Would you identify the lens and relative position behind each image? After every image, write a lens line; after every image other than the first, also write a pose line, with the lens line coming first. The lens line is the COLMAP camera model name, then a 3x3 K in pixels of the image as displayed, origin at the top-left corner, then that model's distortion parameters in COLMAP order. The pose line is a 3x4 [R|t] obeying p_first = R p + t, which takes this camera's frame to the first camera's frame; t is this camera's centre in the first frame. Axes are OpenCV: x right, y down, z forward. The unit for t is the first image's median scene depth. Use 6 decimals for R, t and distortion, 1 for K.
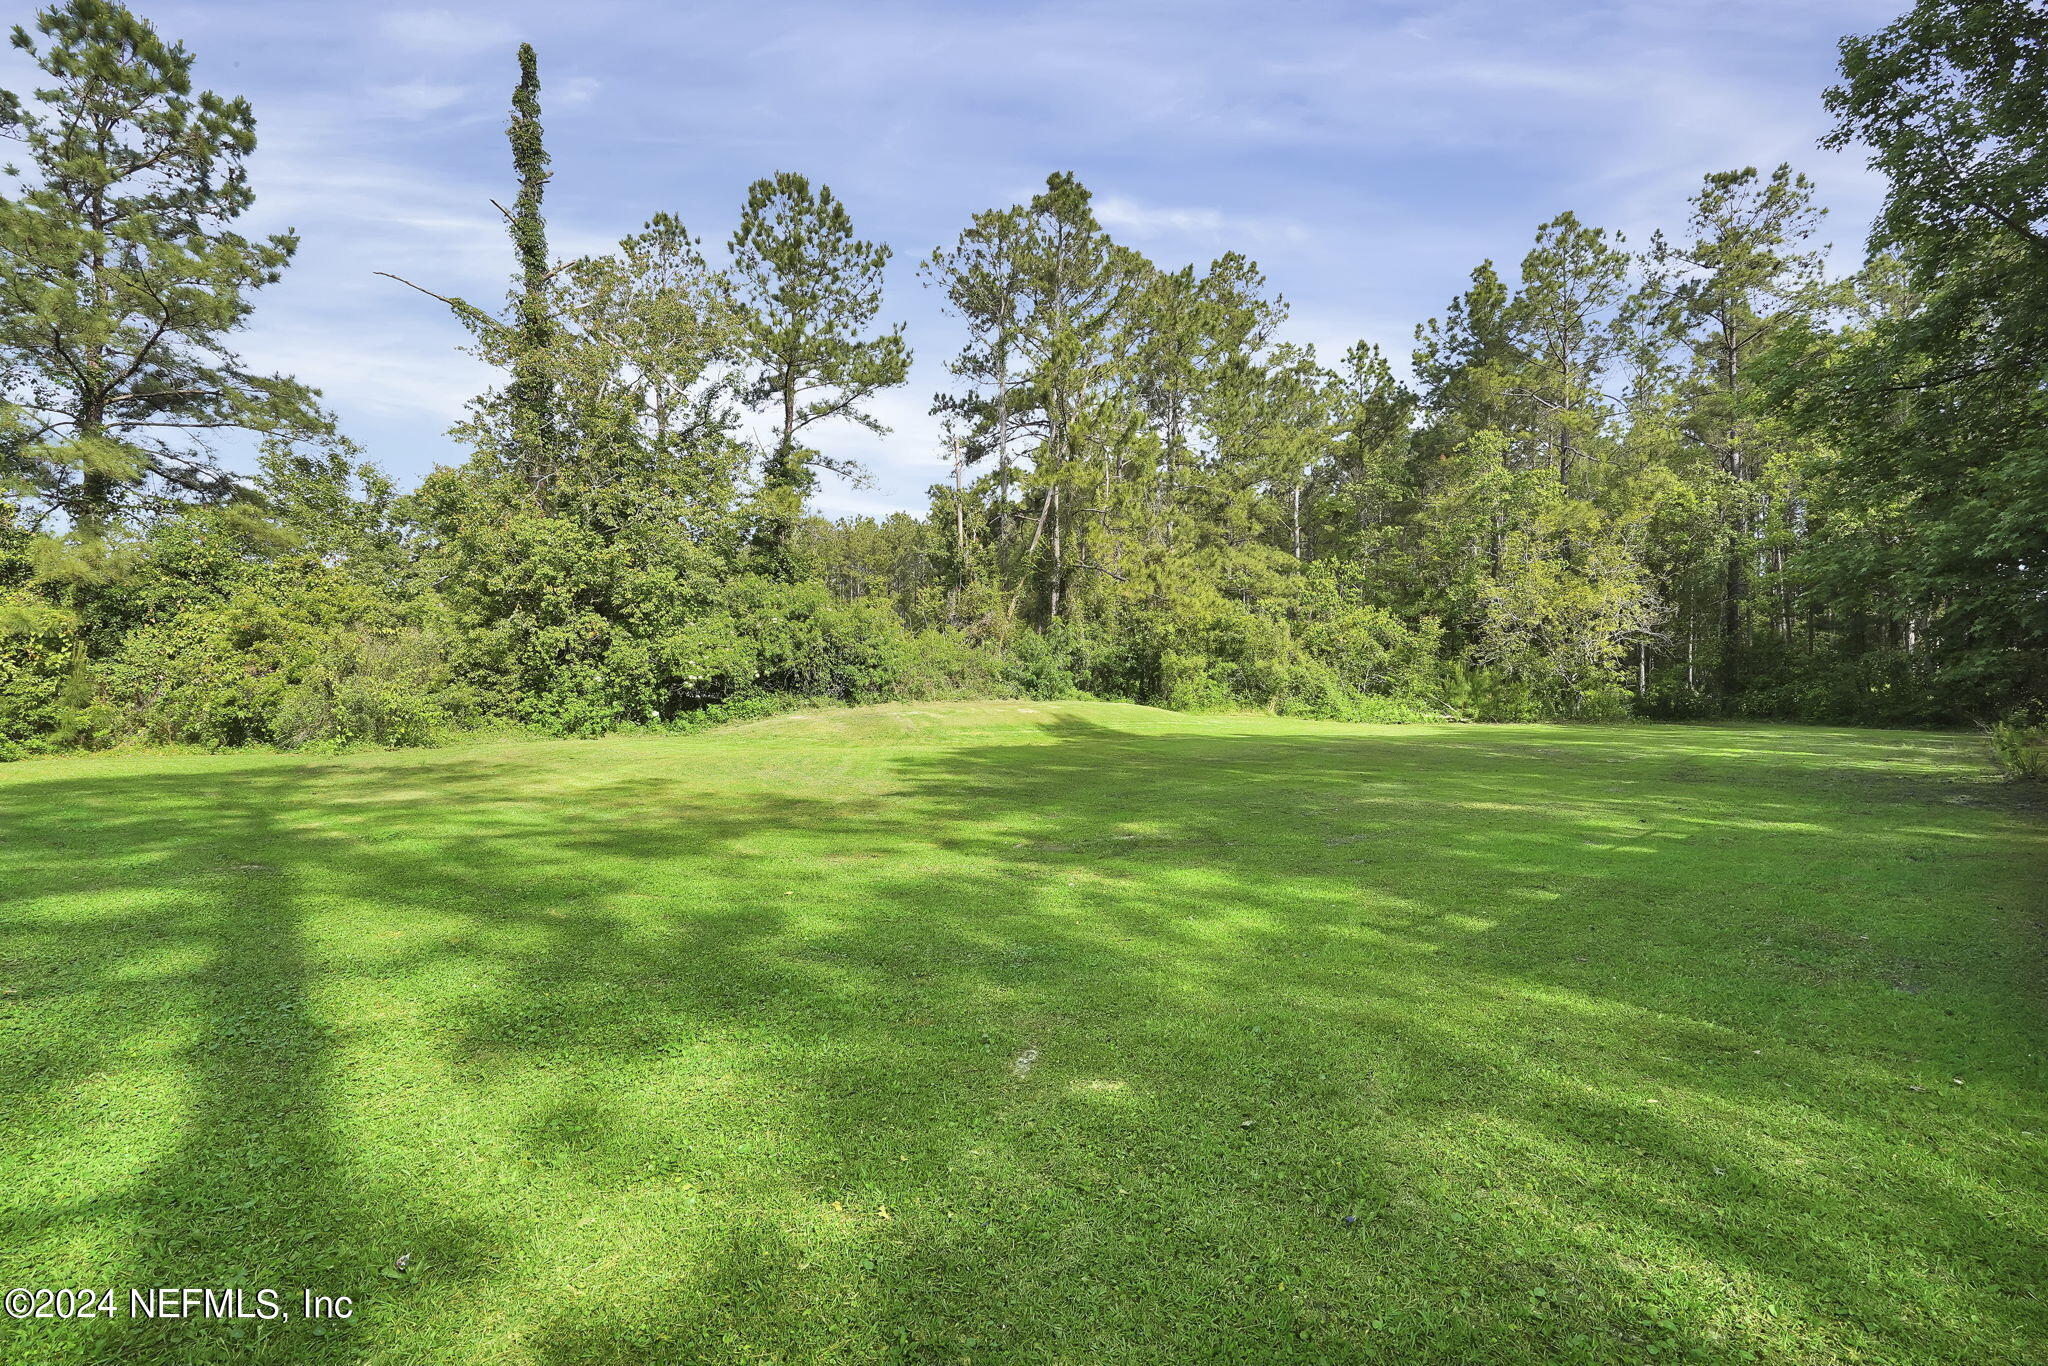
lens RADIAL K [[947.7, 0, 1024.0], [0, 947.7, 683.0], [0, 0, 1]] dist [-0.004840, -0.000175]
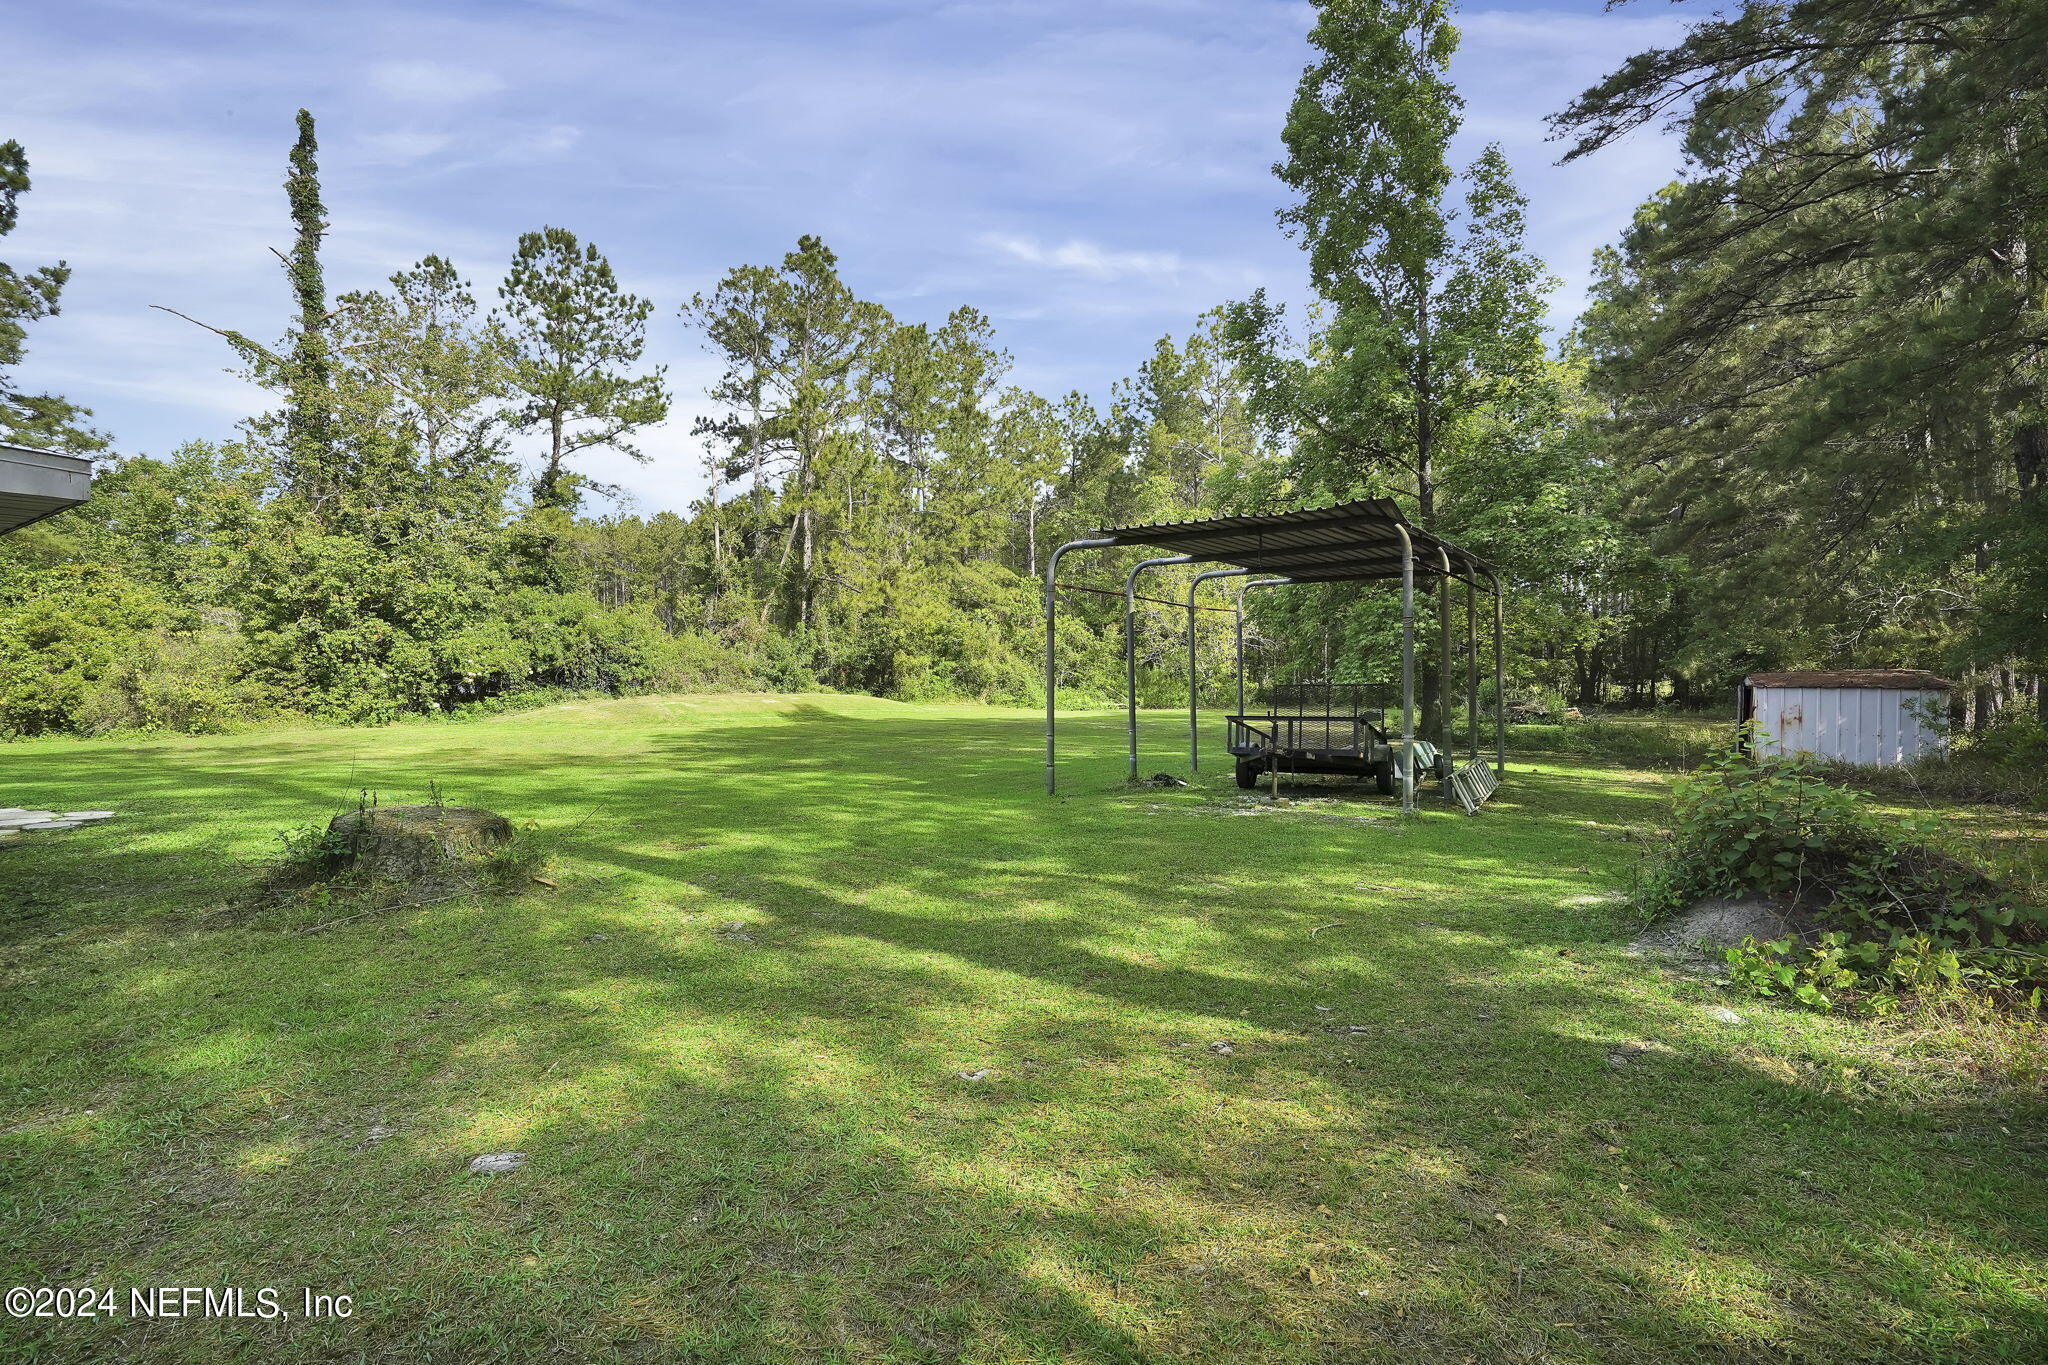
lens RADIAL K [[932.9, 0, 1011.9], [0, 932.9, 669.1], [0, 0, 1]] dist [0.003607, 0.001428]
pose [[0.975104, -0.000339, 0.221748, 0.035179], [0.002923, 0.999932, -0.011326, 0.002187], [-0.221729, 0.011692, 0.975038, -0.207843]]
